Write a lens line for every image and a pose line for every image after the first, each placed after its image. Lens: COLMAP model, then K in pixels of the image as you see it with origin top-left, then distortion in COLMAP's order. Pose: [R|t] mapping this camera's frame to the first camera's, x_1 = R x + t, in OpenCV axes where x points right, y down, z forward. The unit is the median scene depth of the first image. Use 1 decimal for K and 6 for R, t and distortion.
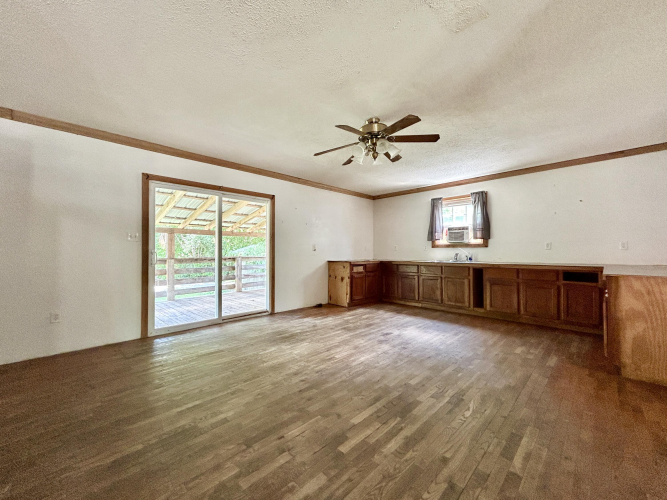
lens RADIAL K [[268.9, 0, 331.0], [0, 268.9, 249.7], [0, 0, 1]] dist [-0.002039, 0.001002]
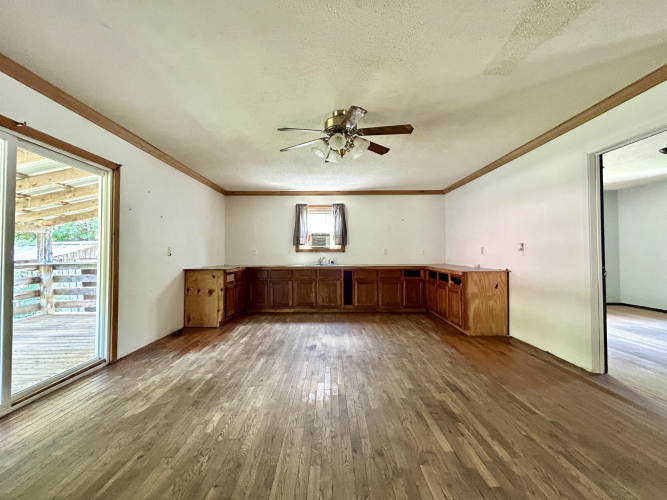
lens RADIAL K [[268.9, 0, 330.0], [0, 268.9, 248.2], [0, 0, 1]] dist [-0.002039, 0.001002]
pose [[0.701694, 0.014137, 0.712338, -0.389534], [-0.002087, 0.999840, -0.017787, -0.006723], [-0.712476, 0.010994, 0.701611, 0.299941]]
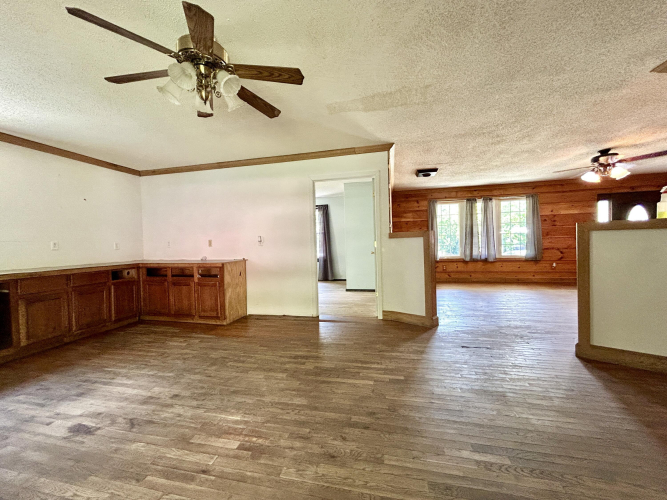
lens RADIAL K [[268.9, 0, 331.2], [0, 268.9, 248.8], [0, 0, 1]] dist [-0.002039, 0.001002]
pose [[-0.529607, -0.000032, 0.848243, -0.399186], [0.022714, 0.999641, 0.014219, 0.003633], [-0.847939, 0.026797, -0.529416, 0.833069]]
